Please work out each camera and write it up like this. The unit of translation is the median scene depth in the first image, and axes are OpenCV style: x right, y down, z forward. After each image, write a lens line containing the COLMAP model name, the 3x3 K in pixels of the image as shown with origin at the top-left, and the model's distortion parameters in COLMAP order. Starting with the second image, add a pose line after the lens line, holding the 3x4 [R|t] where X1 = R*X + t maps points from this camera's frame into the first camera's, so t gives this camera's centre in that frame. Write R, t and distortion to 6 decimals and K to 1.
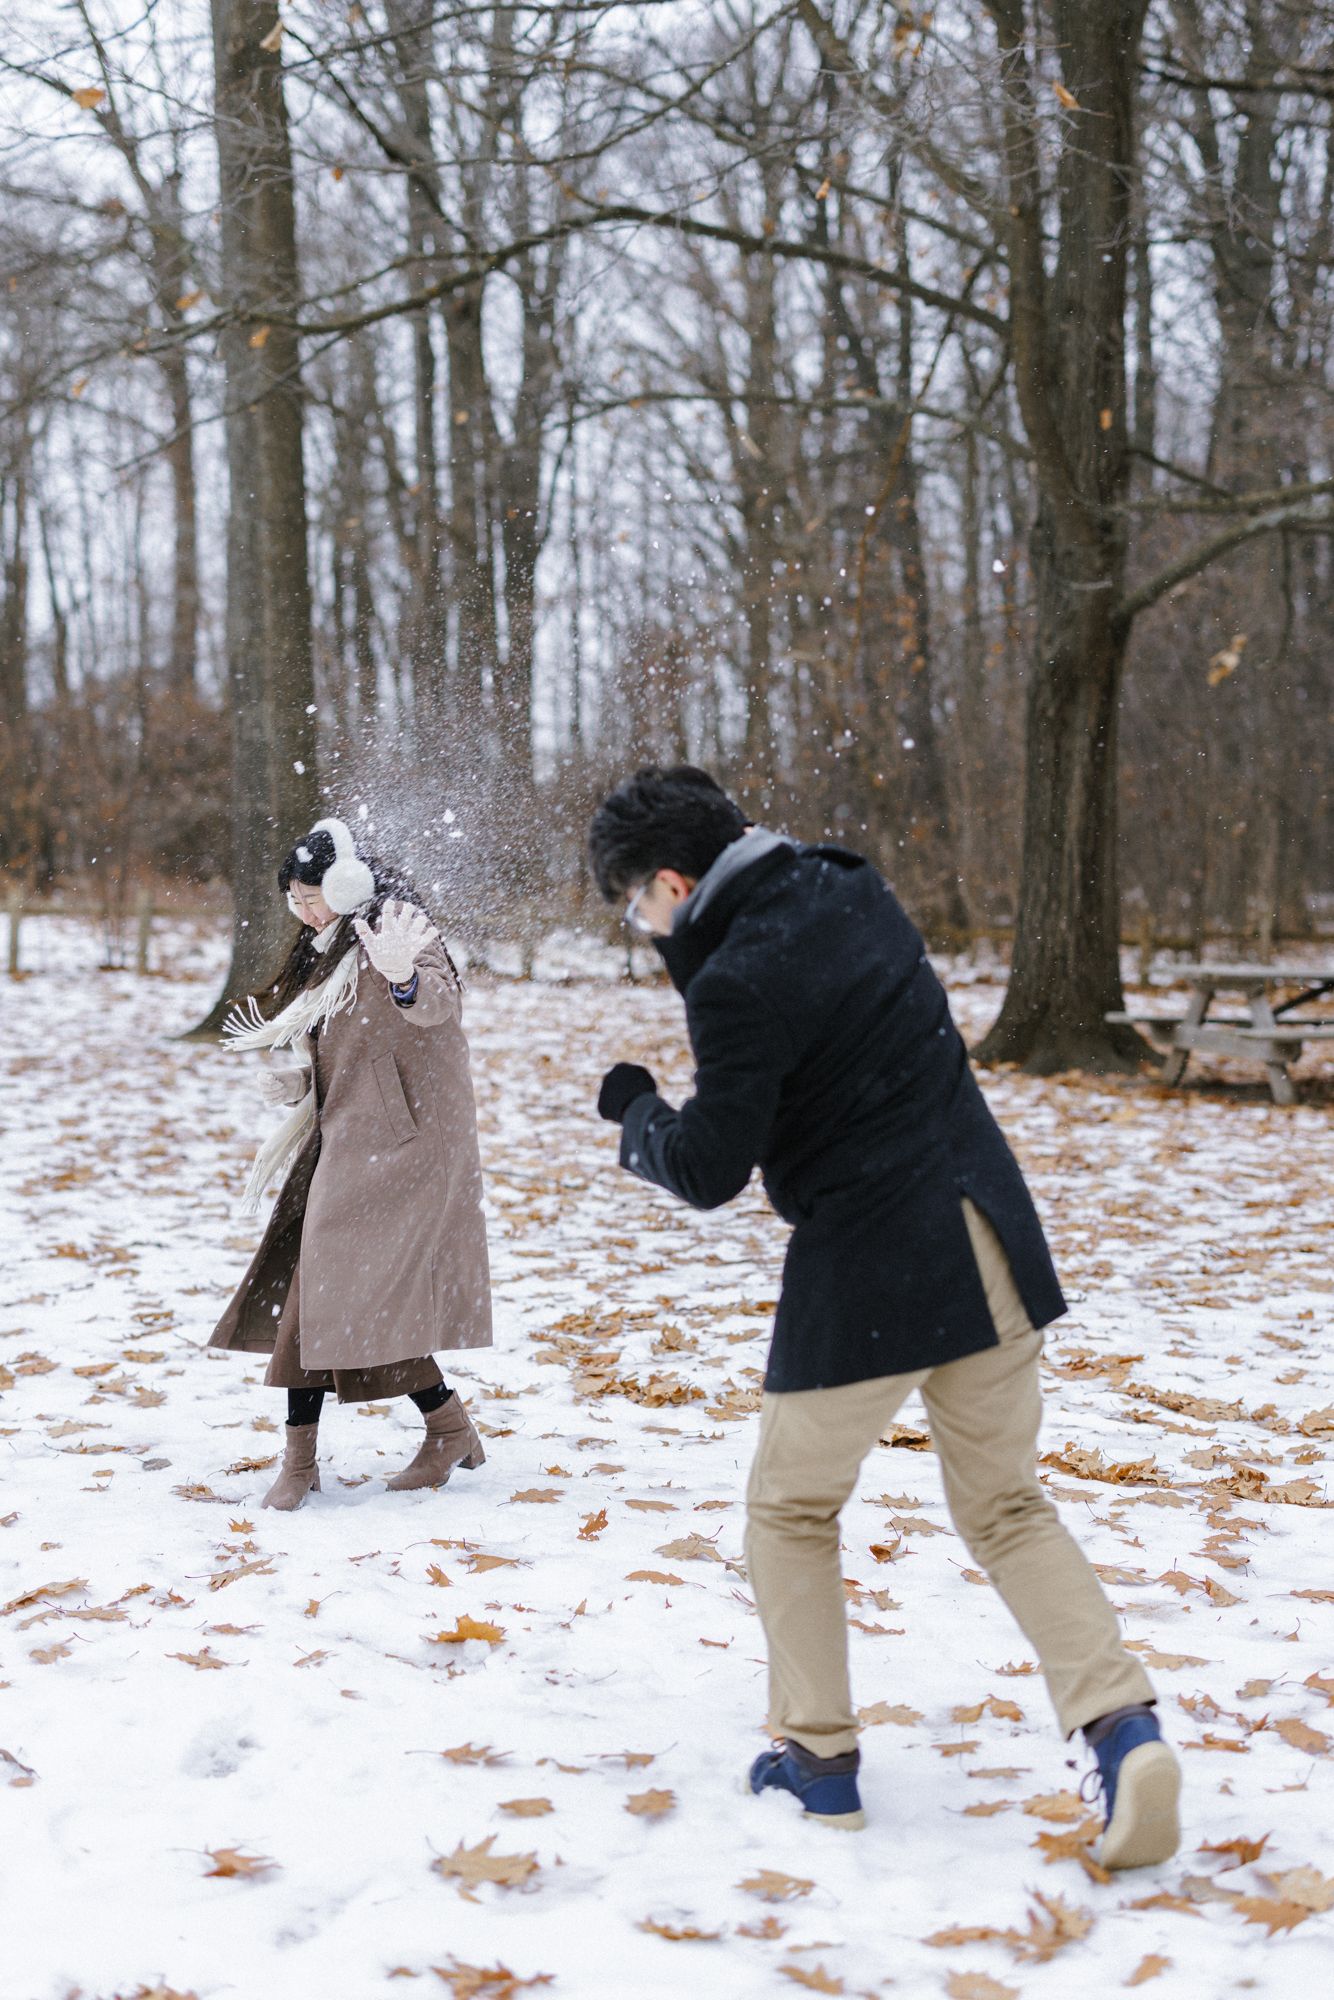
lens RADIAL K [[2894.3, 0, 667.4], [0, 2894.3, 956.6], [0, 0, 1]] dist [0.001617, 0.001024]
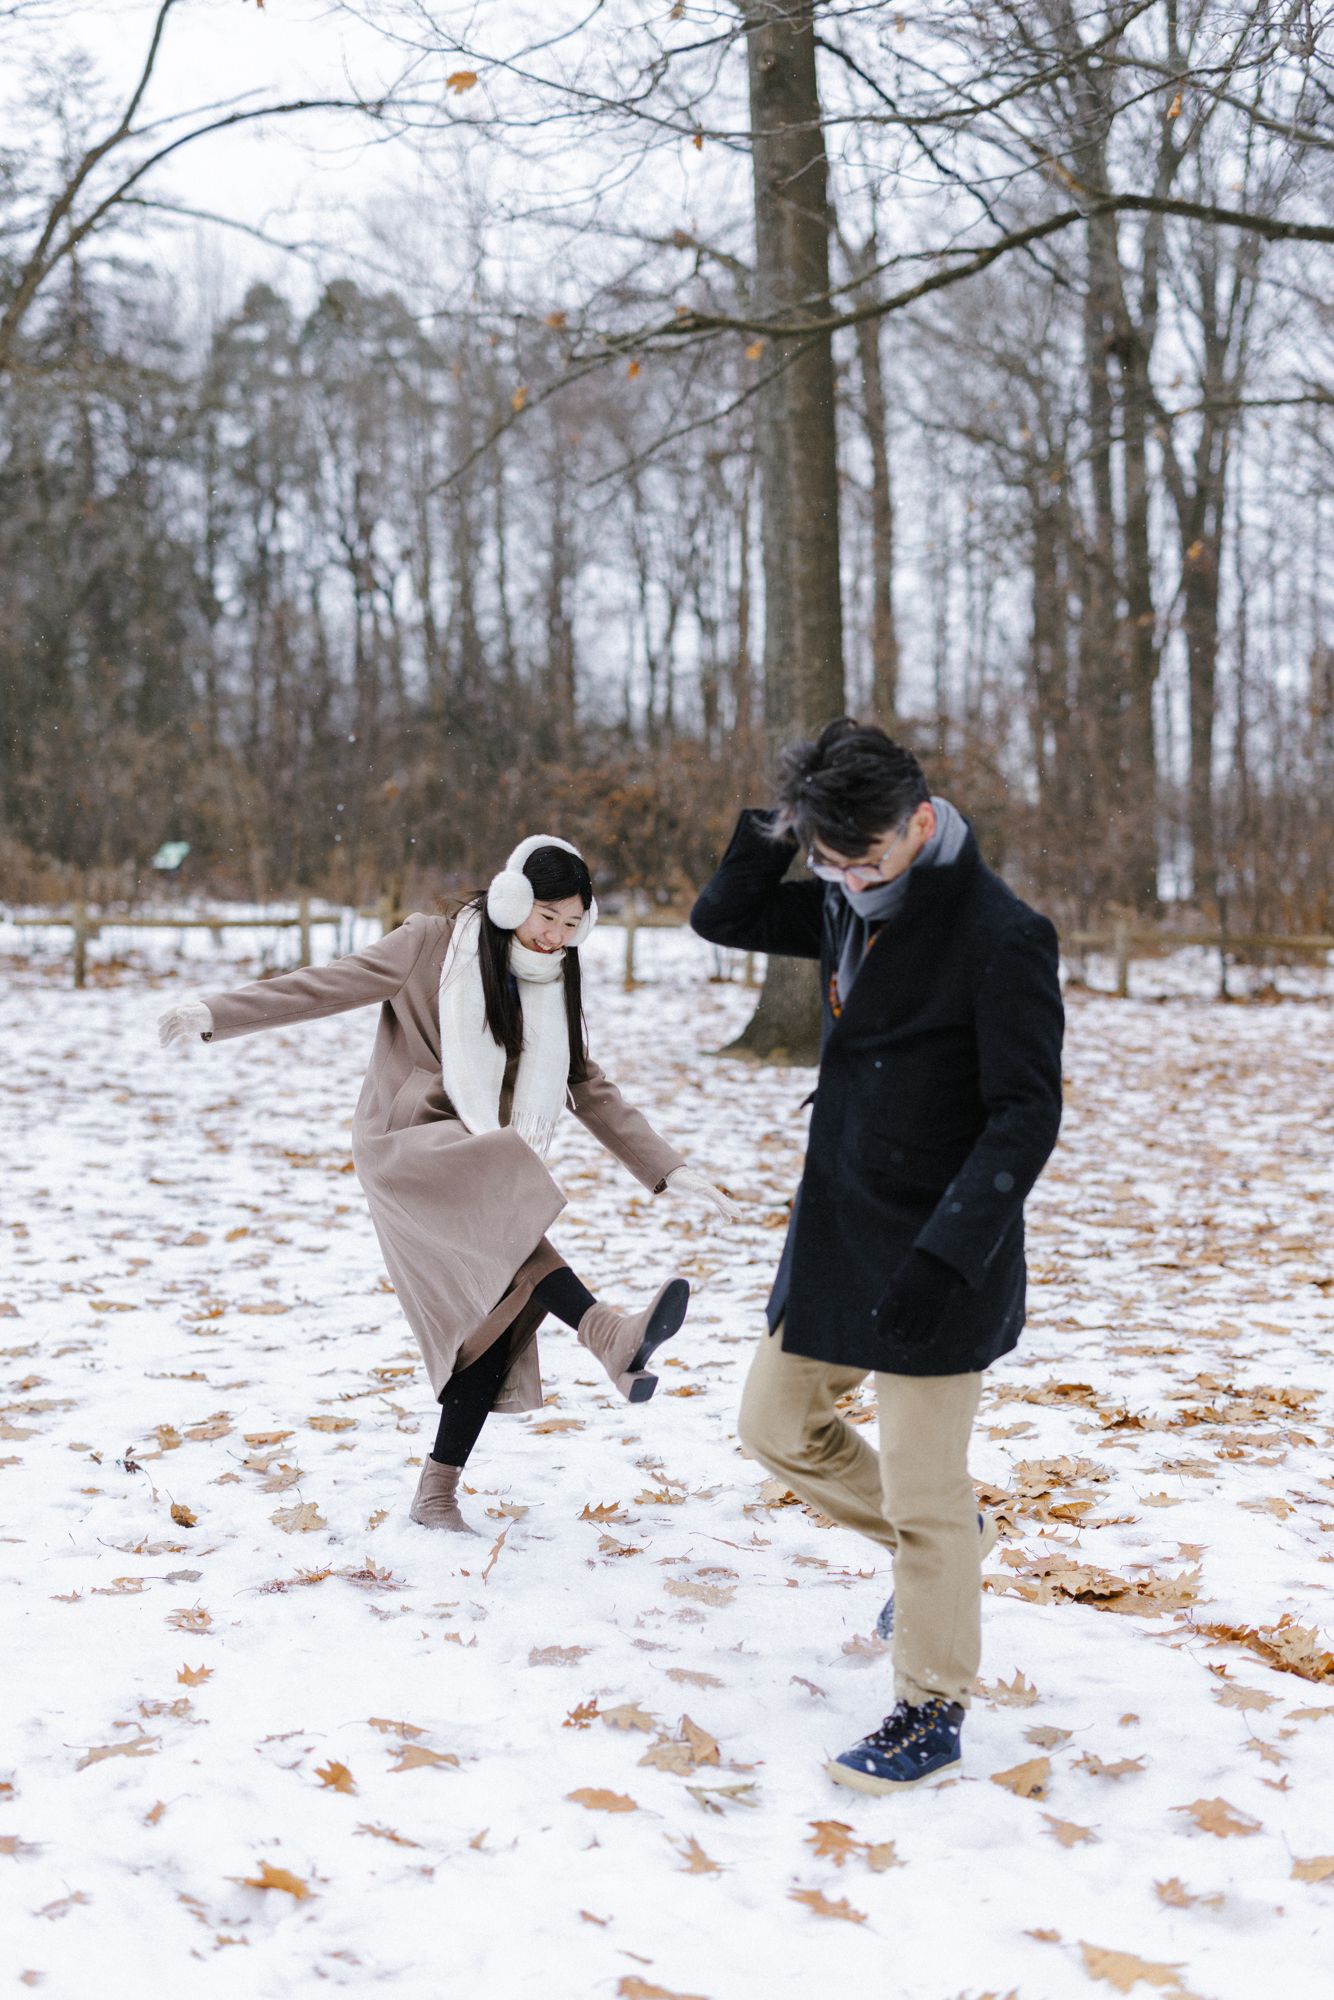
lens RADIAL K [[2724.7, 0, 666.9], [0, 2724.7, 1020.4], [0, 0, 1]] dist [0.007750, 0.077656]
pose [[0.971735, 0.014669, -0.235618, 0.082644], [-0.010175, 0.999743, 0.020279, -0.004940], [0.235855, -0.017308, 0.971634, 0.130979]]
